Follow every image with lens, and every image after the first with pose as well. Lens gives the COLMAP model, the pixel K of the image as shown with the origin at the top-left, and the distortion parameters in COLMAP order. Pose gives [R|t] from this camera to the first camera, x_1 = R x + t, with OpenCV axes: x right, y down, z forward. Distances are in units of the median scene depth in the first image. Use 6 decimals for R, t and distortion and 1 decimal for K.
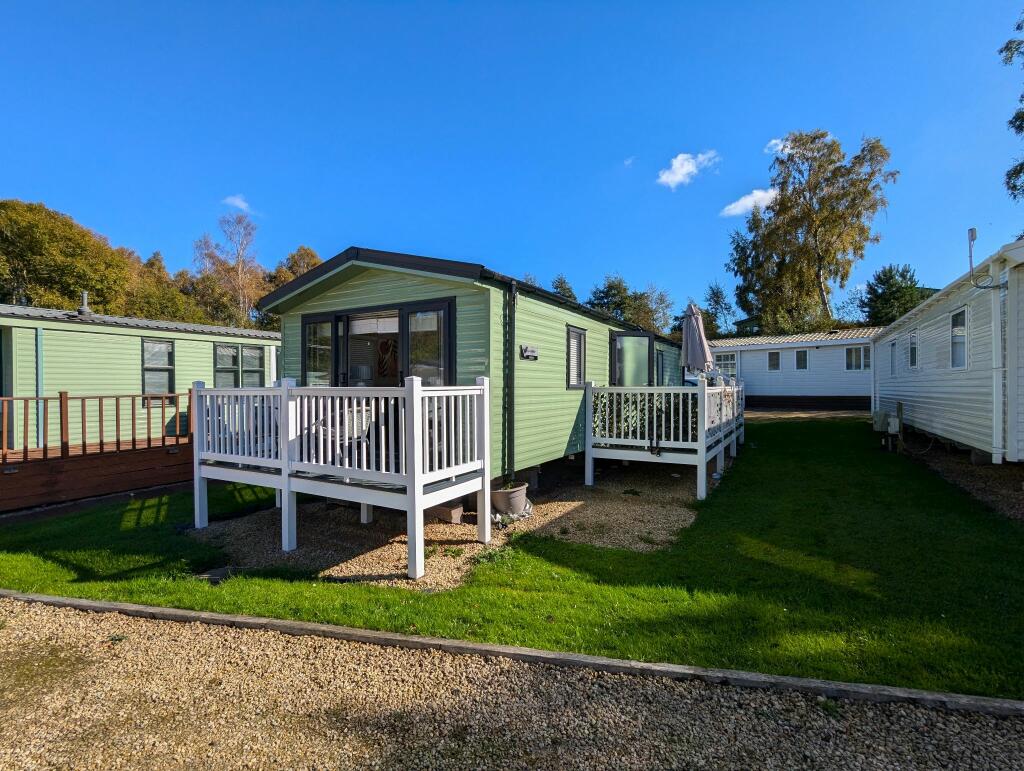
lens RADIAL K [[488.0, 0, 512.0], [0, 488.0, 385.5], [0, 0, 1]] dist [0.004788, 0.000353]
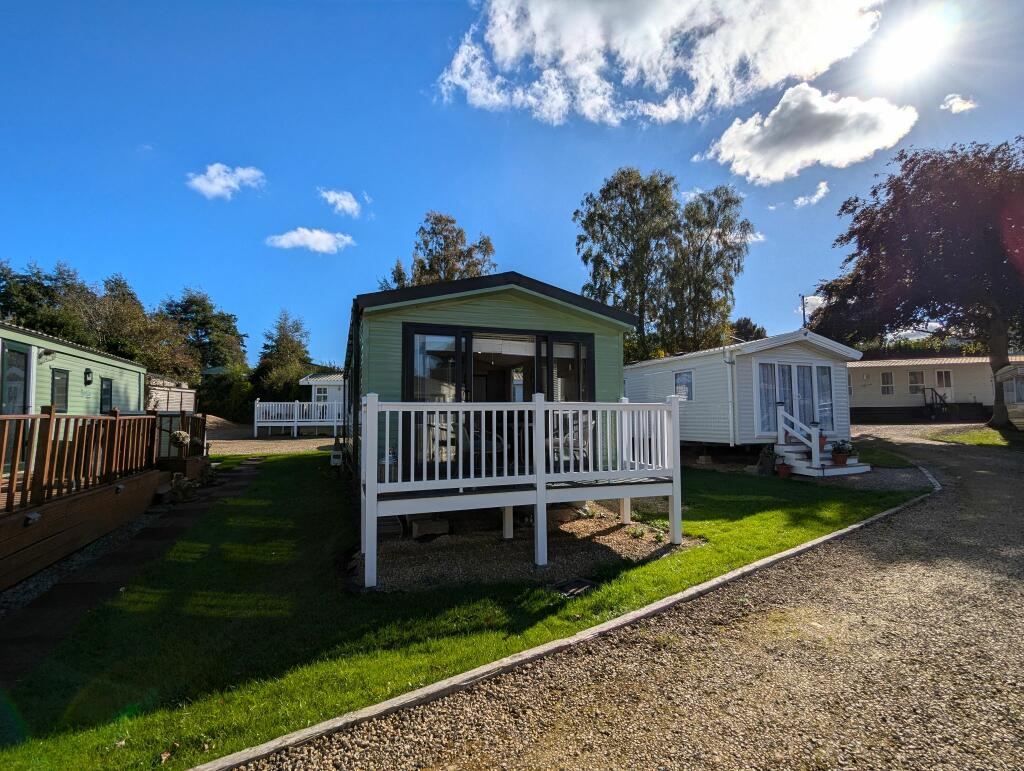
lens RADIAL K [[489.8, 0, 512.0], [0, 489.8, 385.5], [0, 0, 1]] dist [0.079650, 0.000134]
pose [[0.642884, 0.047410, 0.764495, -1.142024], [0.005659, 0.997761, -0.066634, 0.032573], [-0.765943, 0.047165, 0.641176, 0.333160]]
